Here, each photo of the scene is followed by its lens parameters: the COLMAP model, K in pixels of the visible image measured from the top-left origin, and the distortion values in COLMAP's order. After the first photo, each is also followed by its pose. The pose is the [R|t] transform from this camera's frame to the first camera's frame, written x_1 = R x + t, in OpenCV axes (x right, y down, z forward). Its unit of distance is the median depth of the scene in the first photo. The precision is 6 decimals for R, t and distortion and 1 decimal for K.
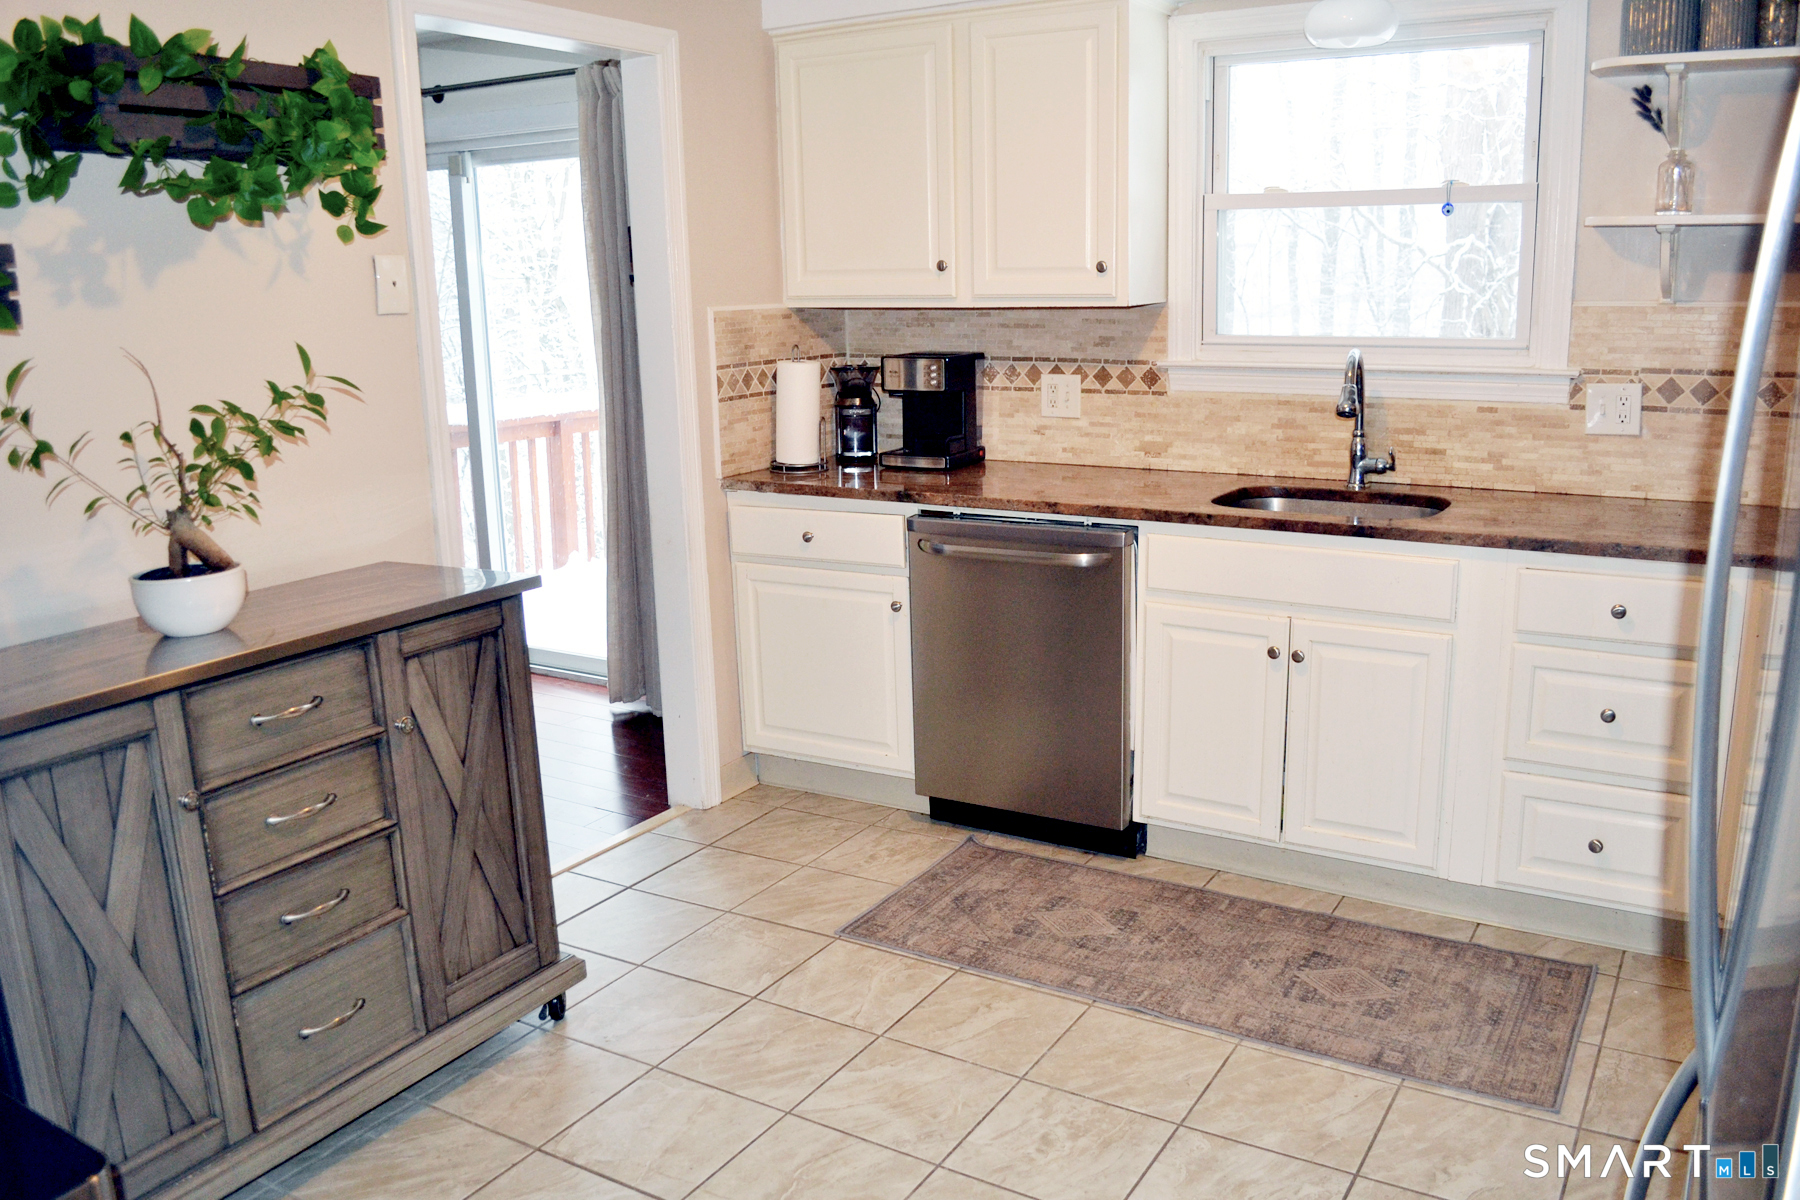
lens RADIAL K [[1433.2, 0, 903.4], [0, 1433.2, 605.5], [0, 0, 1]] dist [-0.084928, -0.005819]
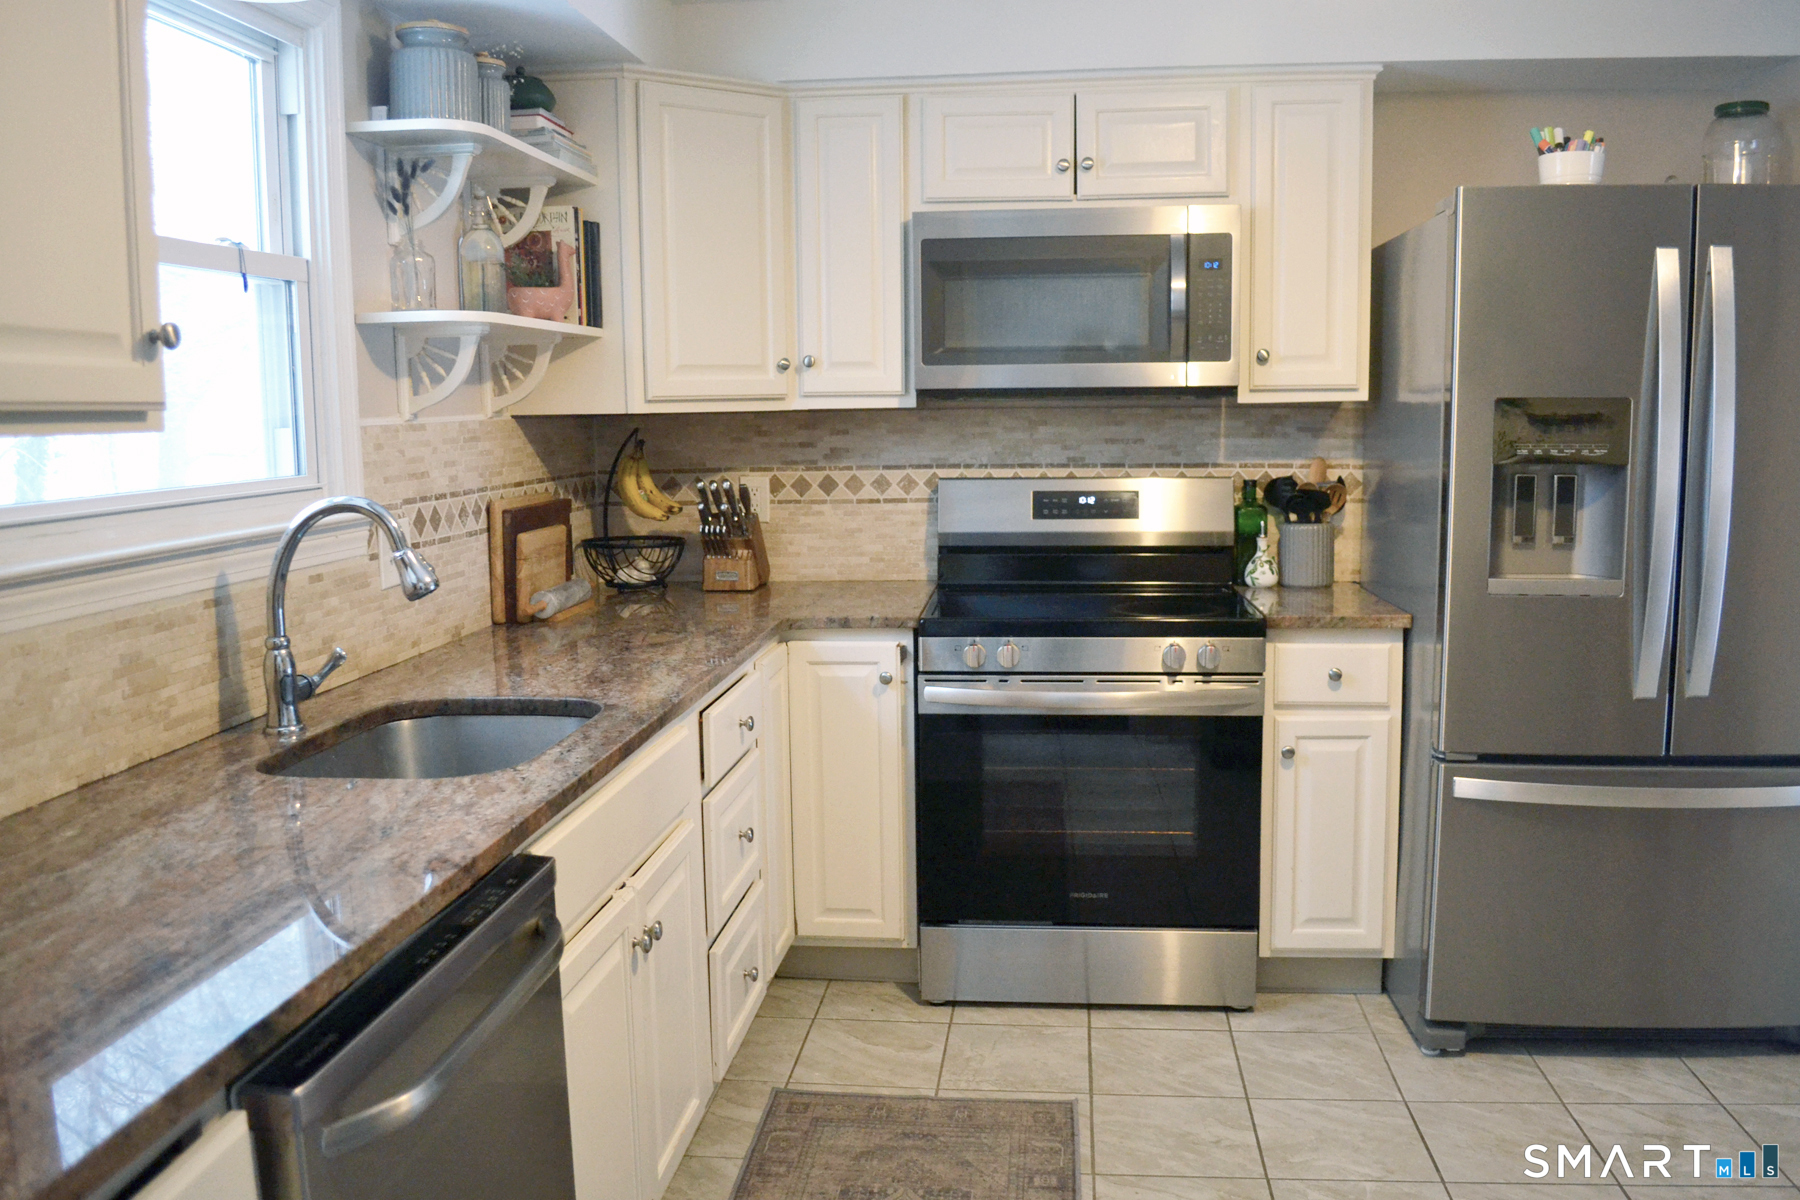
lens RADIAL K [[1433.2, 0, 903.7], [0, 1433.2, 593.9], [0, 0, 1]] dist [-0.084928, -0.005819]
pose [[-0.429927, -0.084784, 0.898874, -0.328137], [0.232873, 0.951482, 0.201128, -0.203842], [-0.872315, 0.295794, -0.389324, 1.023130]]
